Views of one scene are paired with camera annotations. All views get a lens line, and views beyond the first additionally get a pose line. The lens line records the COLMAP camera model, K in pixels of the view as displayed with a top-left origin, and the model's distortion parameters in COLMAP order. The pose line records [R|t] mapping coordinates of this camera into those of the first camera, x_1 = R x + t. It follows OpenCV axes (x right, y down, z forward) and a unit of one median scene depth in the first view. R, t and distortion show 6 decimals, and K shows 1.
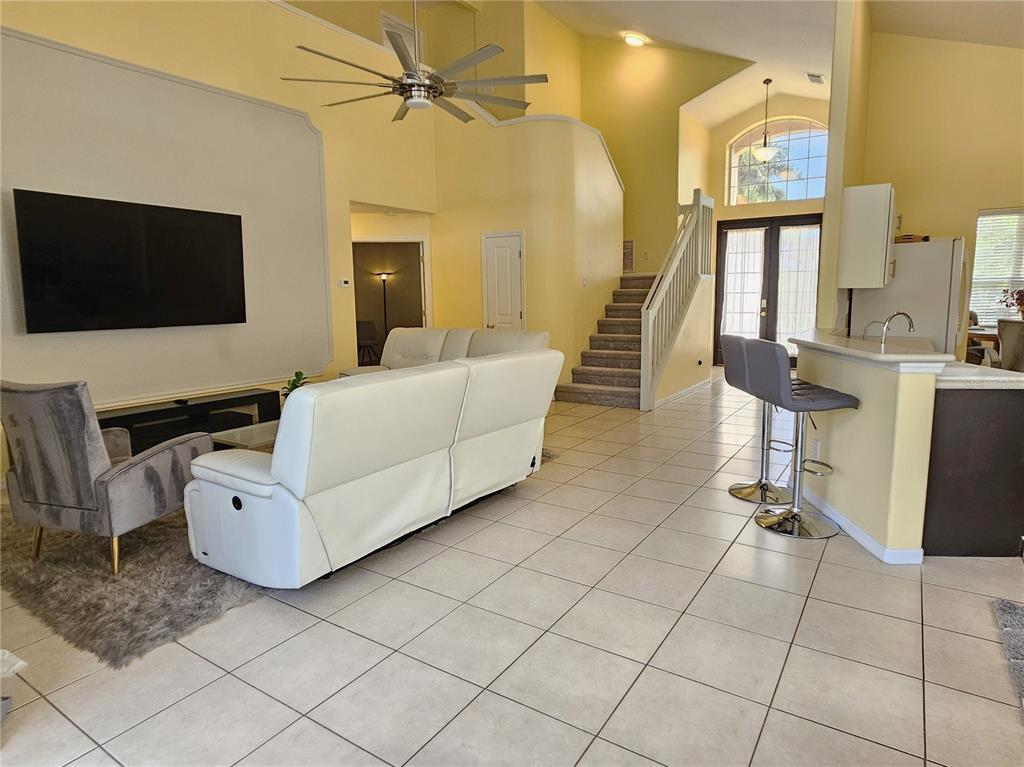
lens RADIAL K [[598.6, 0, 512.0], [0, 598.6, 383.5], [0, 0, 1]] dist [-0.003721, 0.001906]
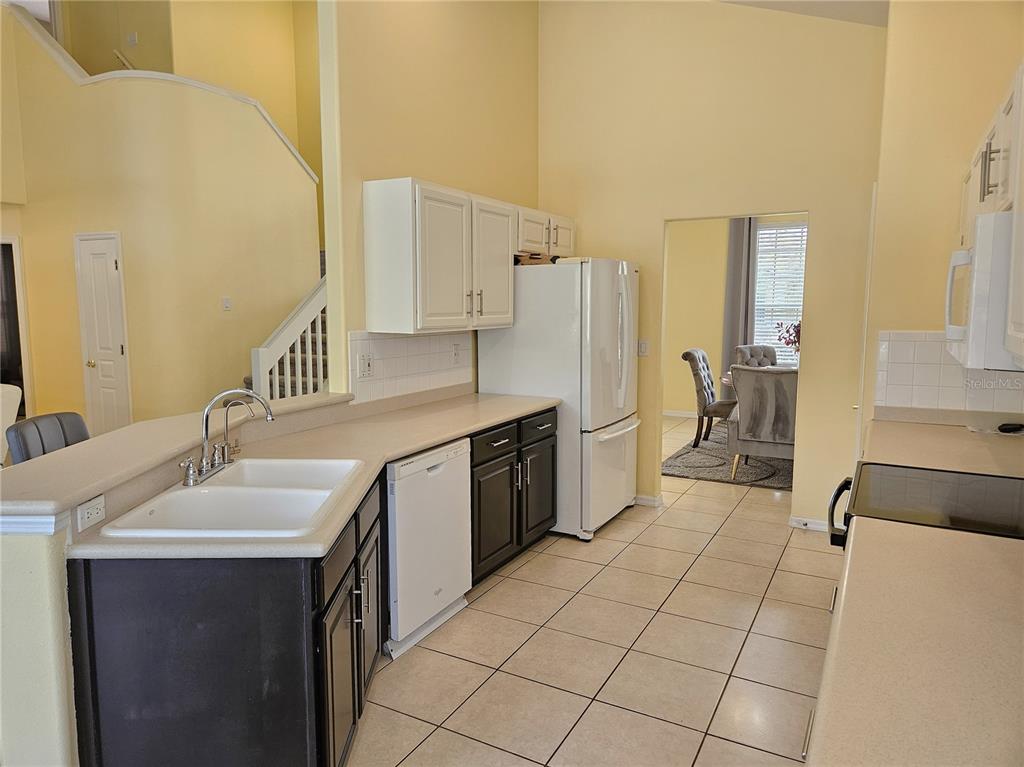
lens RADIAL K [[685.1, 0, 512.0], [0, 685.1, 383.5], [0, 0, 1]] dist [0.074848, -0.073795]
pose [[0.996281, 0.004300, 0.086055, 0.404800], [-0.001512, 0.999473, -0.032437, -0.048469], [-0.086149, 0.032187, 0.995762, 0.139822]]
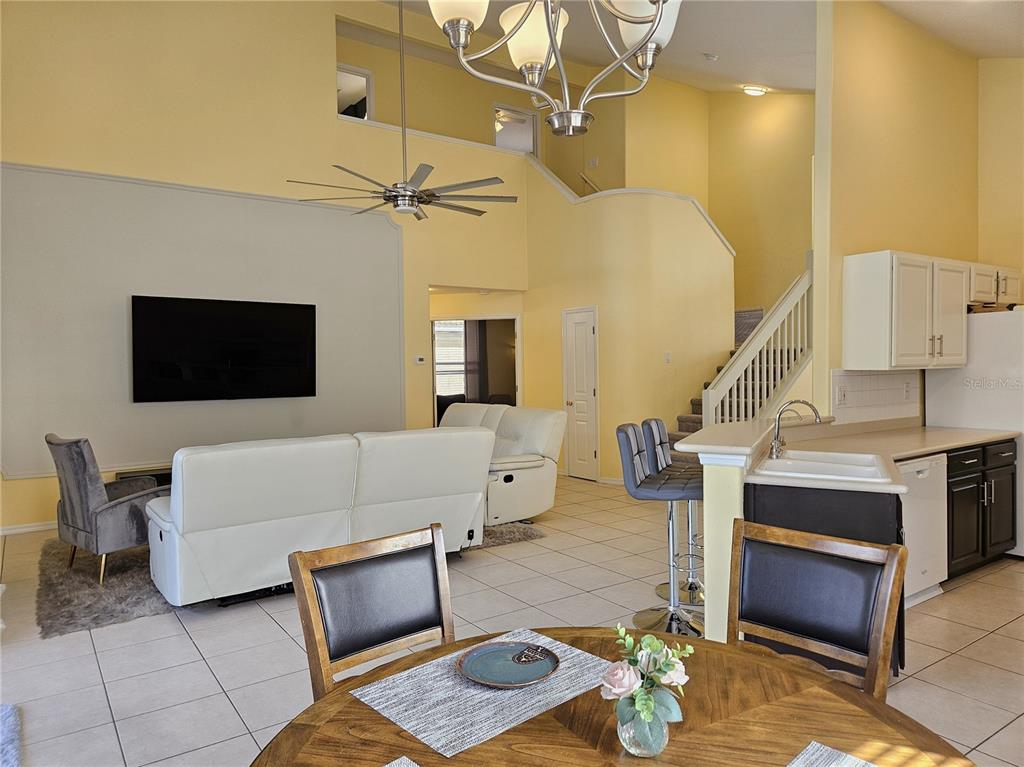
lens RADIAL K [[685.1, 0, 512.0], [0, 685.1, 383.5], [0, 0, 1]] dist [0.074848, -0.073795]
pose [[0.927855, 0.011251, -0.372771, 0.301101], [-0.055059, 0.992724, -0.107085, -0.003974], [0.368854, 0.119884, 0.921724, -0.060035]]
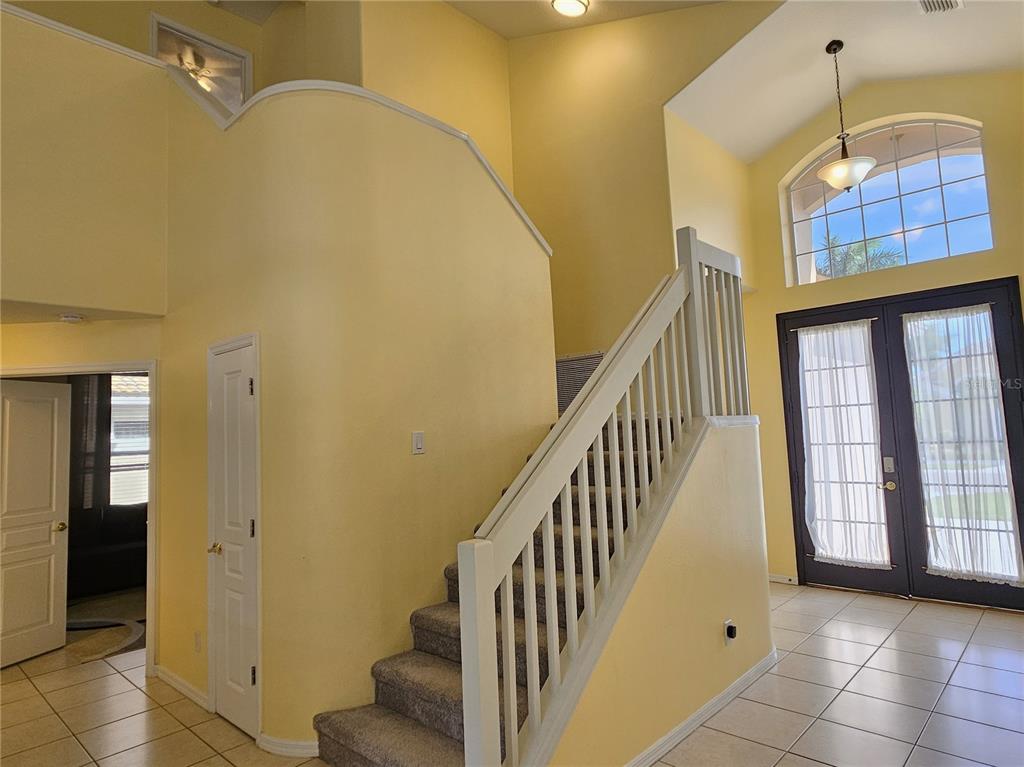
lens RADIAL K [[598.6, 0, 512.0], [0, 598.6, 383.5], [0, 0, 1]] dist [-0.003721, 0.001906]
pose [[0.984690, -0.040809, -0.169472, 0.268143], [0.001641, 0.974337, -0.225087, -0.118301], [0.174309, 0.221363, 0.959487, 0.609274]]
